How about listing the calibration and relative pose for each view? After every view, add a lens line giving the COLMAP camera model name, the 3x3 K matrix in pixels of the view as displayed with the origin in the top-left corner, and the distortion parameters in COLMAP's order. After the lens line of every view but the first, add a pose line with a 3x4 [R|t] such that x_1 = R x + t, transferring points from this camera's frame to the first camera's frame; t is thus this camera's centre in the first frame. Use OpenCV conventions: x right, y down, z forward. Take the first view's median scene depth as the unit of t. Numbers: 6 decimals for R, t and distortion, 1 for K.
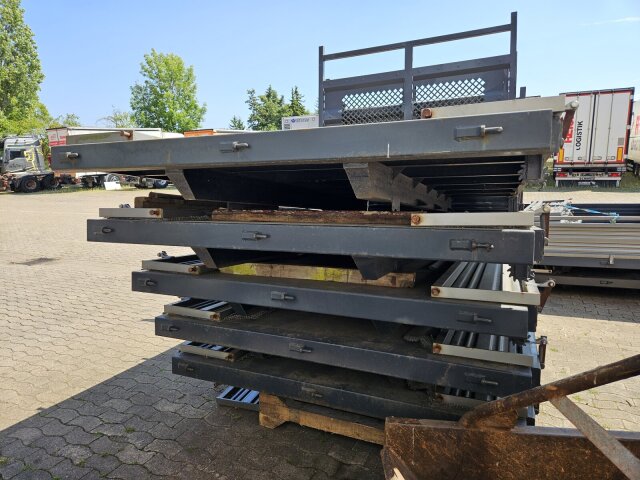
lens RADIAL K [[418.4, 0, 327.8], [0, 418.4, 234.4], [0, 0, 1]] dist [0.093905, -0.088185]
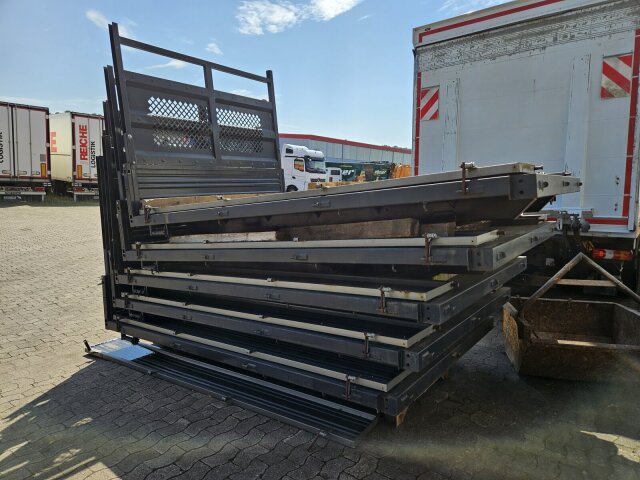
lens RADIAL K [[418.7, 0, 320.0], [0, 418.7, 240.0], [0, 0, 1]] dist [0.003306, 0.000379]
pose [[0.234610, -0.106236, 0.966267, -0.165900], [0.120744, 0.989497, 0.079473, -0.018897], [-0.964562, 0.098025, 0.244973, 0.121587]]
